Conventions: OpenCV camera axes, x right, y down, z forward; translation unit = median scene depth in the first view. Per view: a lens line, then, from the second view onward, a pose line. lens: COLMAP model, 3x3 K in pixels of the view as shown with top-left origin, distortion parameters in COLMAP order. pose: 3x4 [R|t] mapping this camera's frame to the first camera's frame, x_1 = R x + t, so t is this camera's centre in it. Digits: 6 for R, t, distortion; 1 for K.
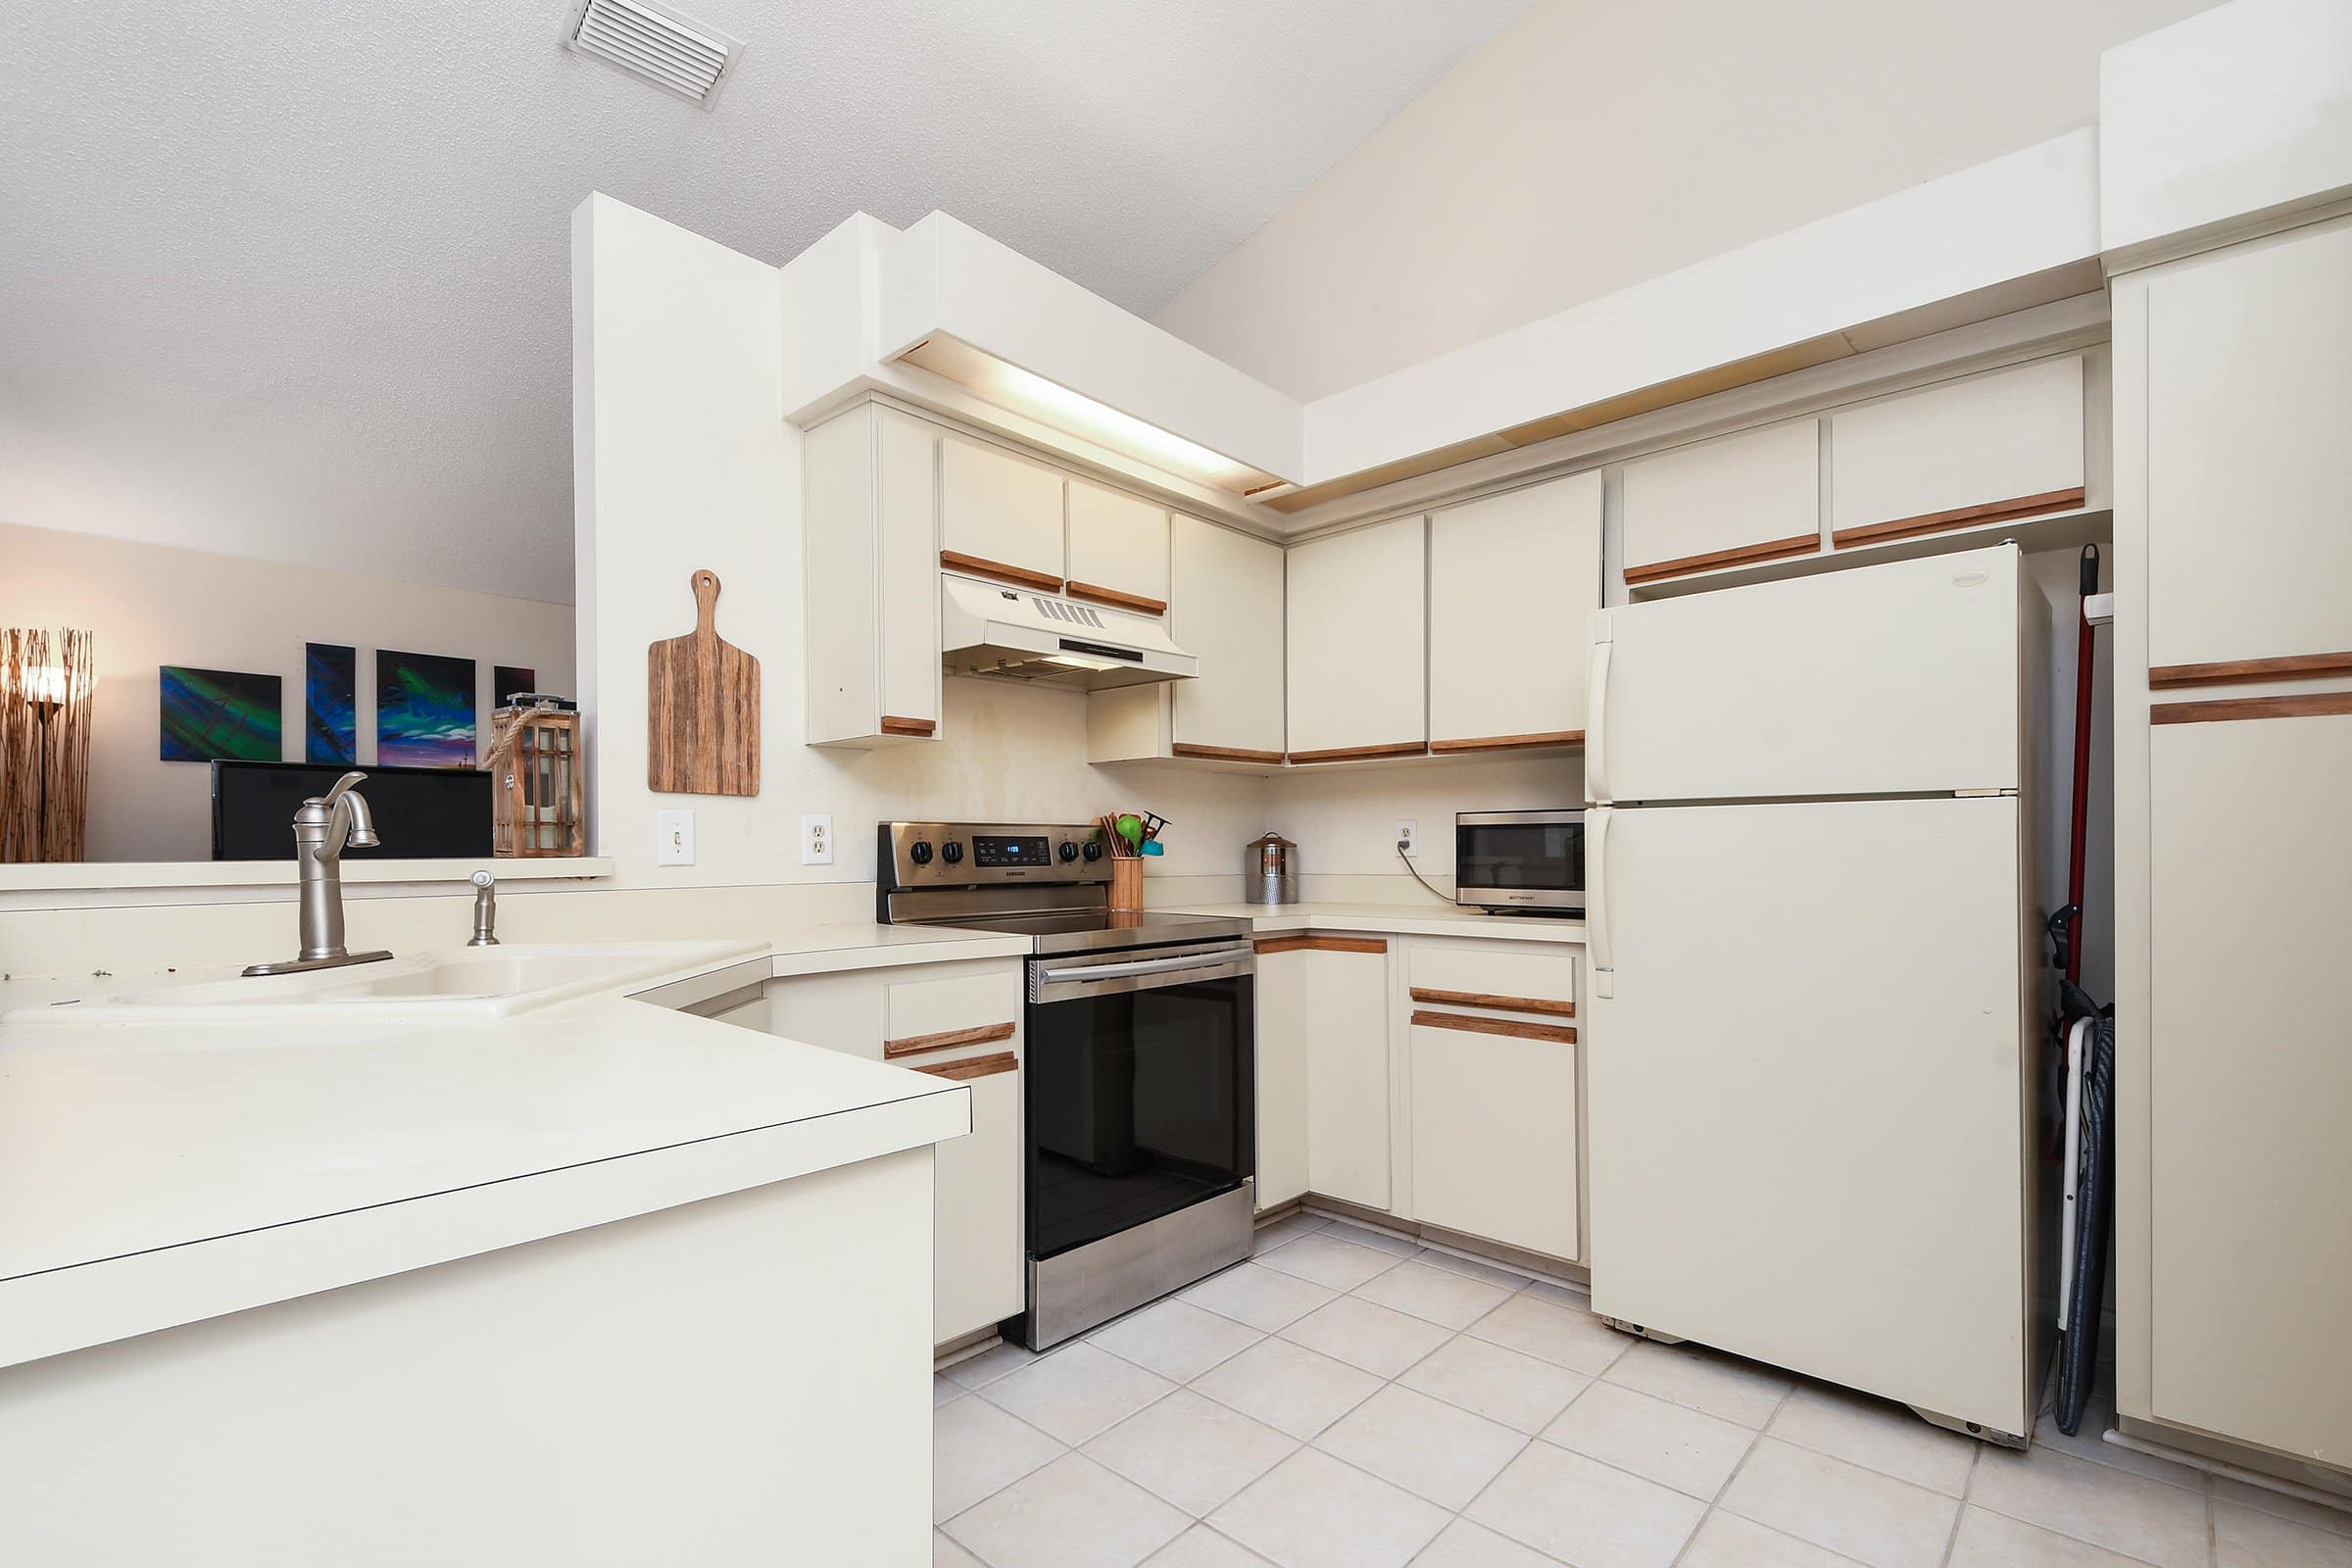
lens RADIAL K [[1058.7, 0, 1169.6], [0, 1058.7, 849.0], [0, 0, 1]] dist [0.002121, 0.000019]
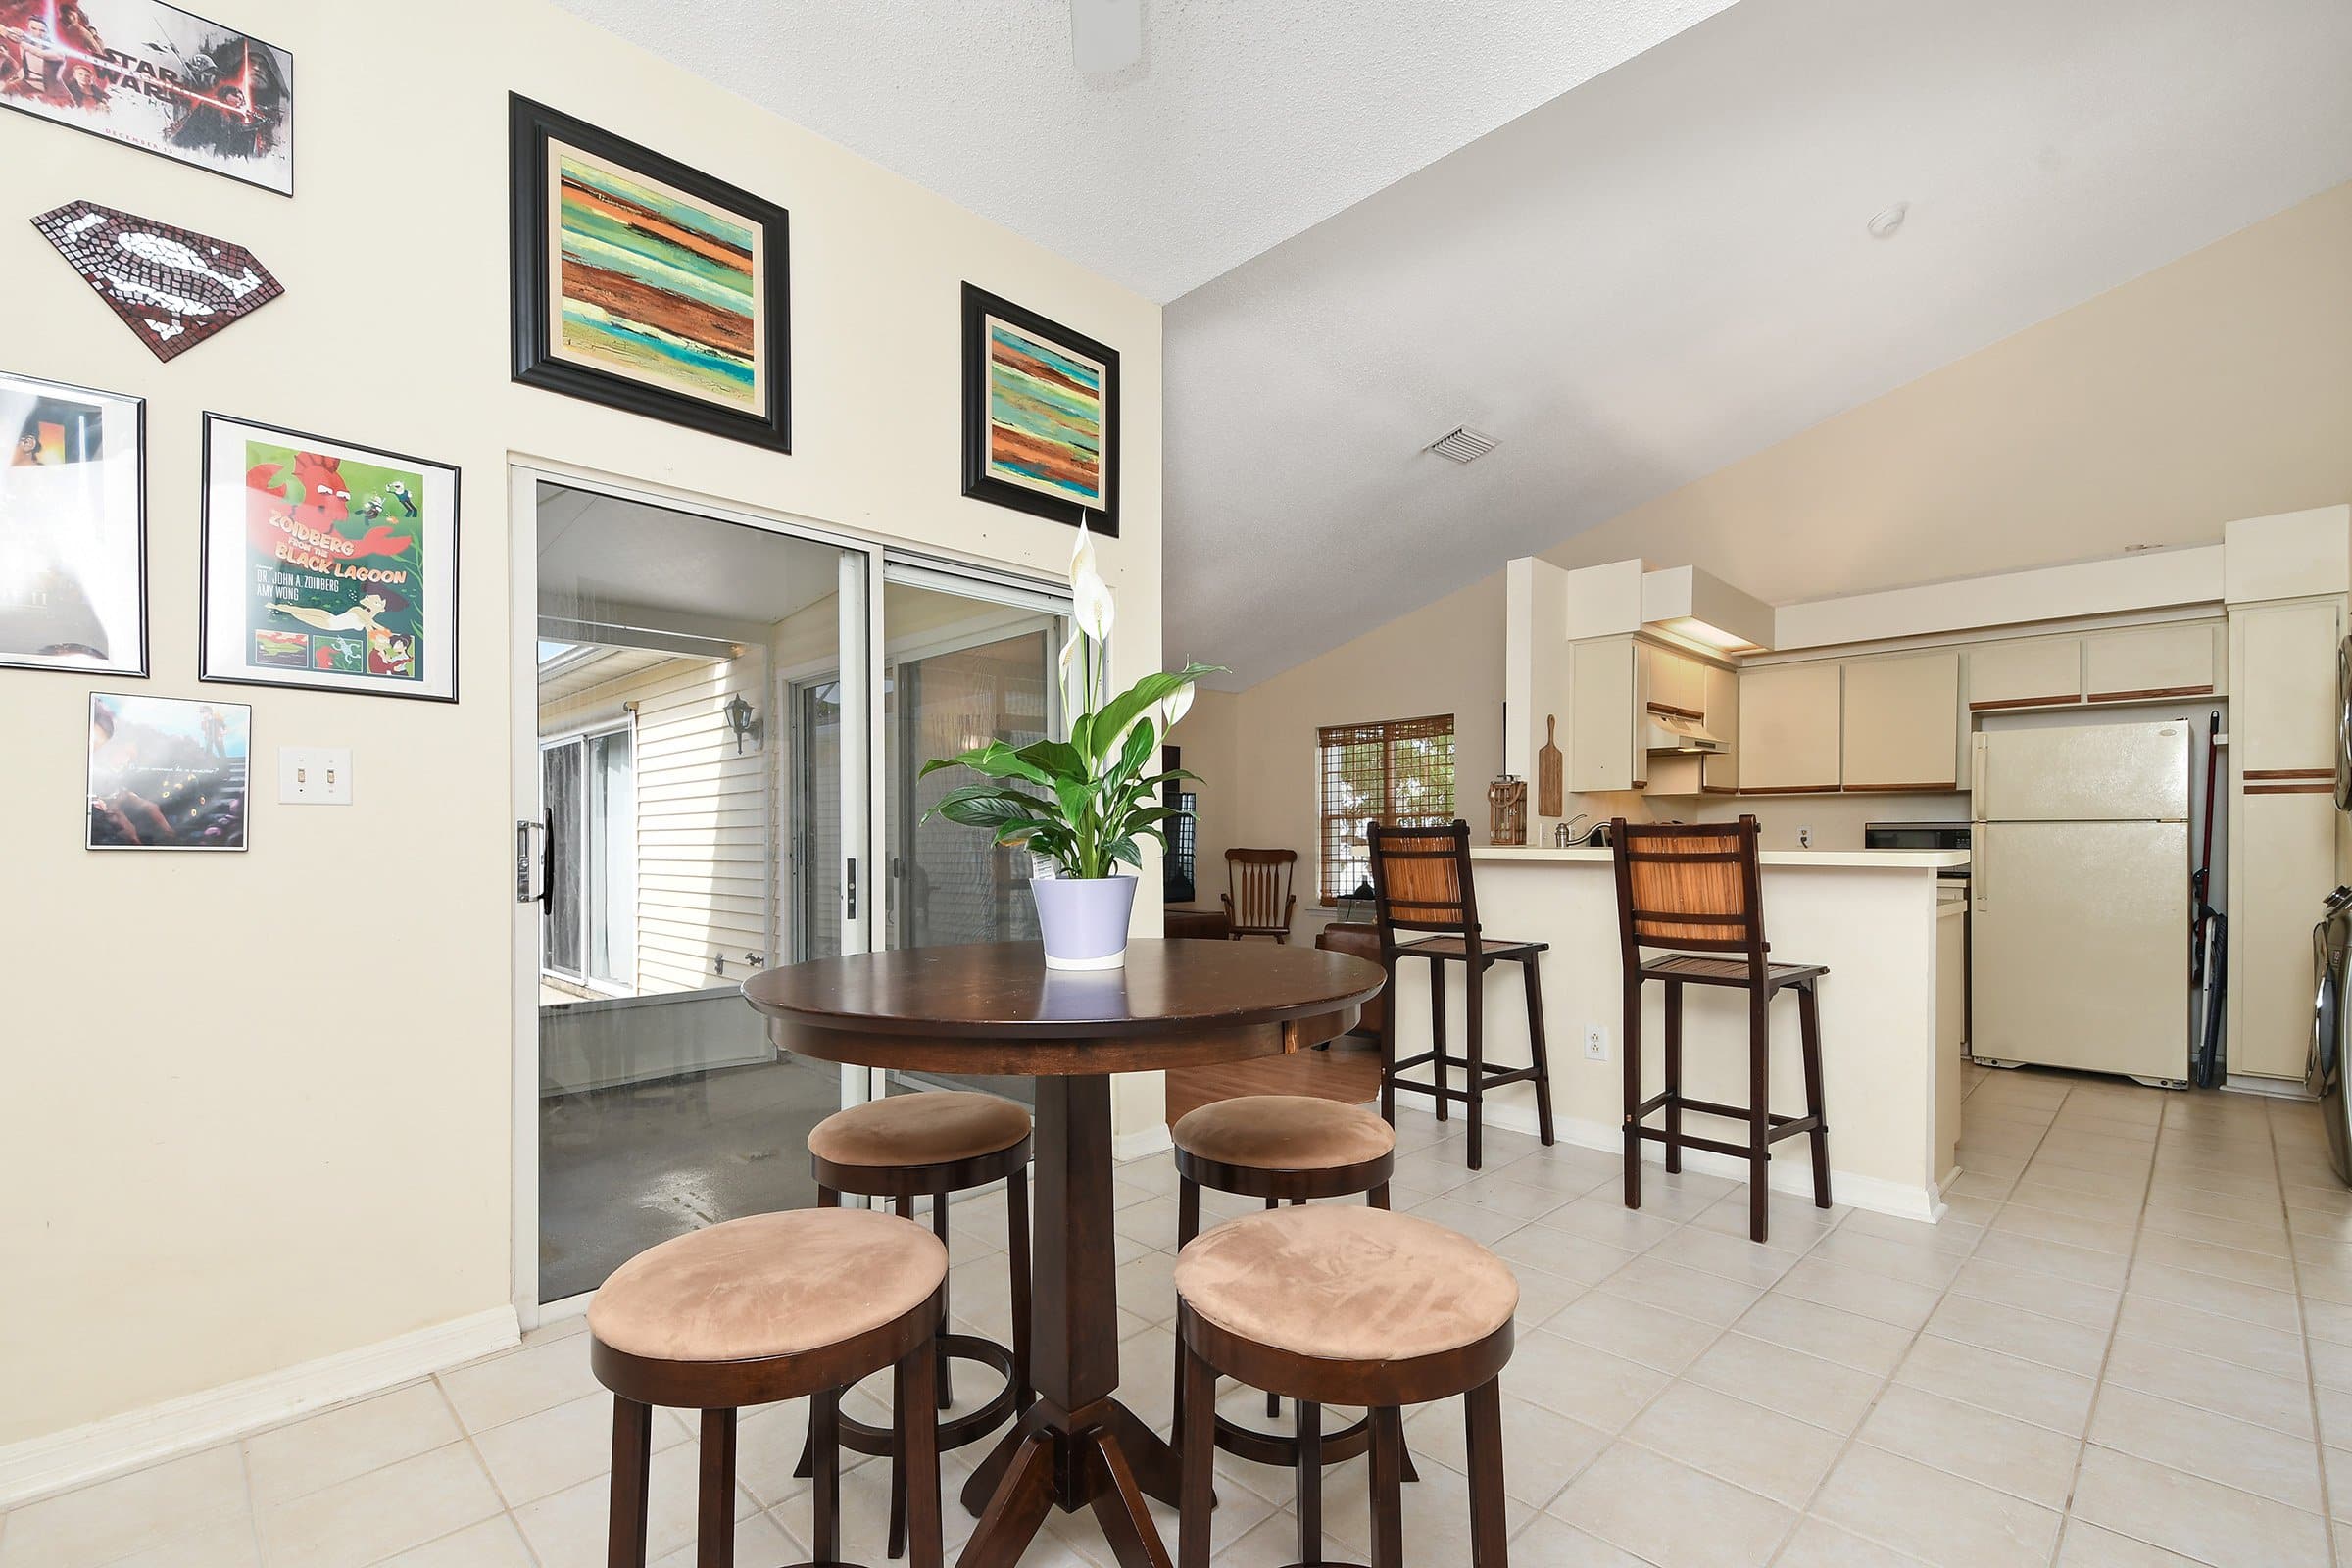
lens RADIAL K [[1045.7, 0, 1161.3], [0, 1045.7, 834.8], [0, 0, 1]] dist [0.031293, -0.015772]
pose [[0.998968, 0.002781, -0.045345, -0.987854], [-0.002928, 0.999991, -0.003168, -0.002323], [0.045335, 0.003298, 0.998966, -1.056593]]
